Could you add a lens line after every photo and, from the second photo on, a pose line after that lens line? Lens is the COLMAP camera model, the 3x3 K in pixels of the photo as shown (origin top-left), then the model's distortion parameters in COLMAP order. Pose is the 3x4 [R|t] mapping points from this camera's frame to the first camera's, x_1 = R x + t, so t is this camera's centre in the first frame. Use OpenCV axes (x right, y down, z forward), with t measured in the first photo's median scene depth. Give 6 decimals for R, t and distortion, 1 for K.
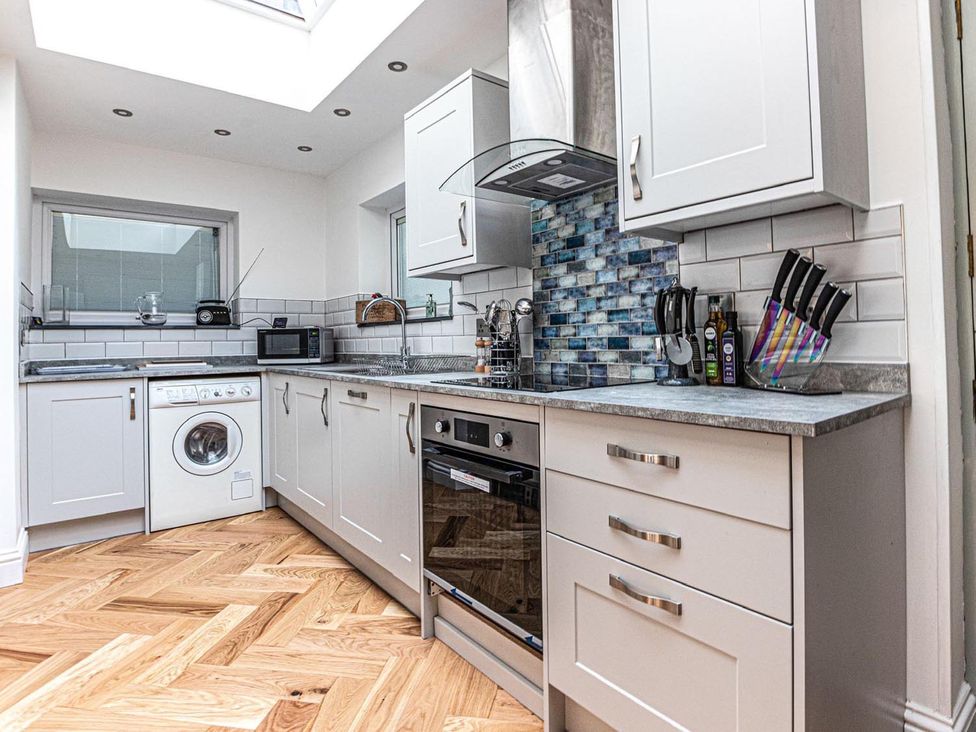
lens RADIAL K [[547.4, 0, 484.3], [0, 547.4, 359.8], [0, 0, 1]] dist [-0.003276, -0.000415]
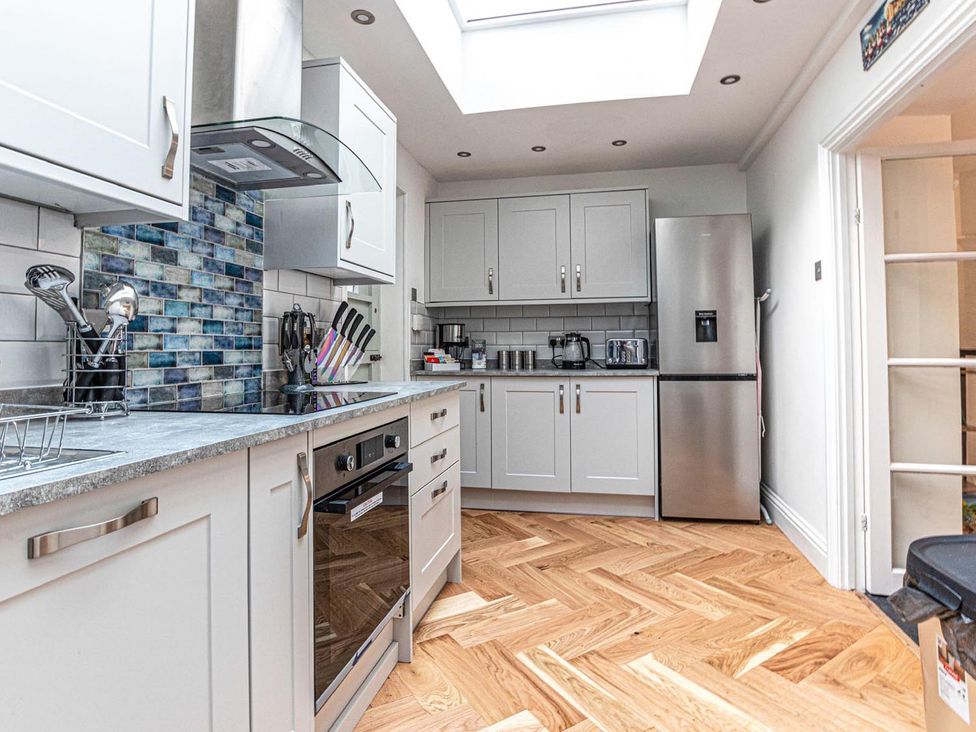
lens RADIAL K [[547.4, 0, 484.3], [0, 547.4, 359.8], [0, 0, 1]] dist [-0.003276, -0.000415]
pose [[-0.648304, 0.007133, 0.761348, -0.705547], [0.044437, 0.998606, 0.028483, -0.032328], [-0.760084, 0.052298, -0.647717, 1.213163]]
